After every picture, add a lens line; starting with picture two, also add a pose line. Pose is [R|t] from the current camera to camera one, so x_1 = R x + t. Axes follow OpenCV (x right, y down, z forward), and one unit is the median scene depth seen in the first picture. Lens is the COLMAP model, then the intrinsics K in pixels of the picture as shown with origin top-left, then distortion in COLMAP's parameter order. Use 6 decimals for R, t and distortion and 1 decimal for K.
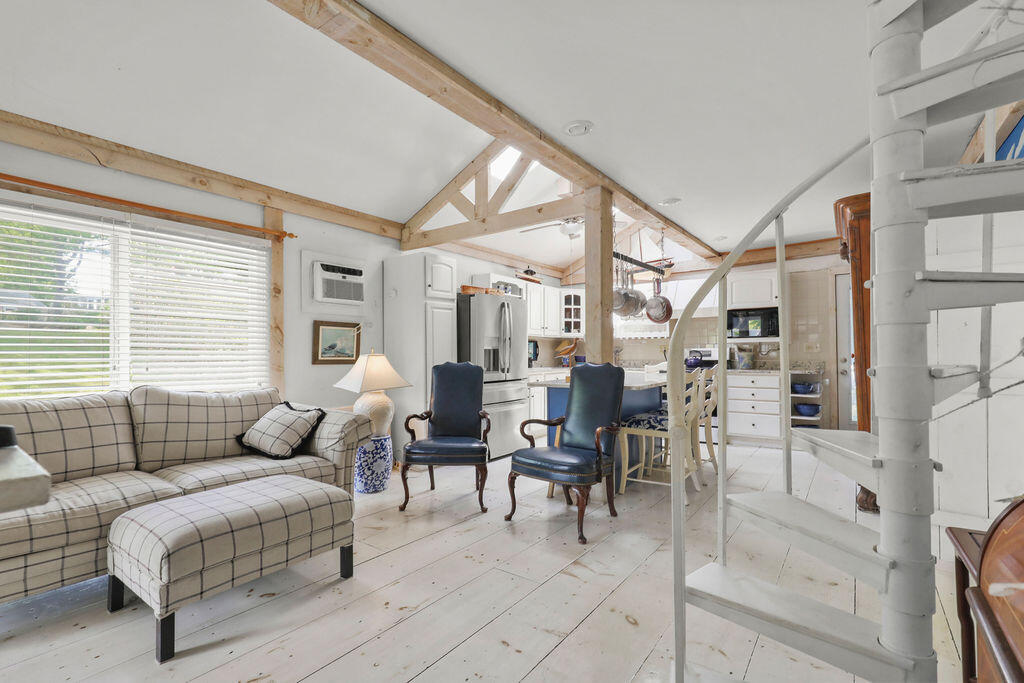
lens RADIAL K [[466.0, 0, 512.5], [0, 466.0, 348.8], [0, 0, 1]] dist [-0.000124, -0.001254]
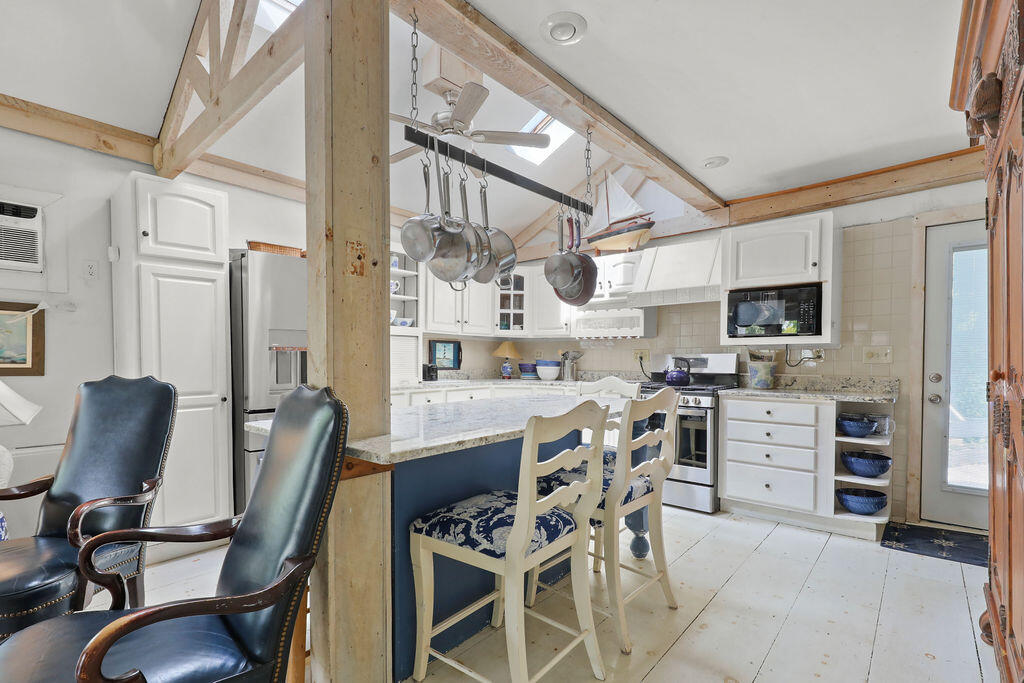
lens RADIAL K [[466.0, 0, 520.2], [0, 466.0, 370.8], [0, 0, 1]] dist [-0.000124, -0.001254]
pose [[0.997135, 0.012406, -0.074623, 0.235170], [-0.009611, 0.999243, 0.037694, -0.000283], [0.075034, -0.036869, 0.996499, 0.376255]]
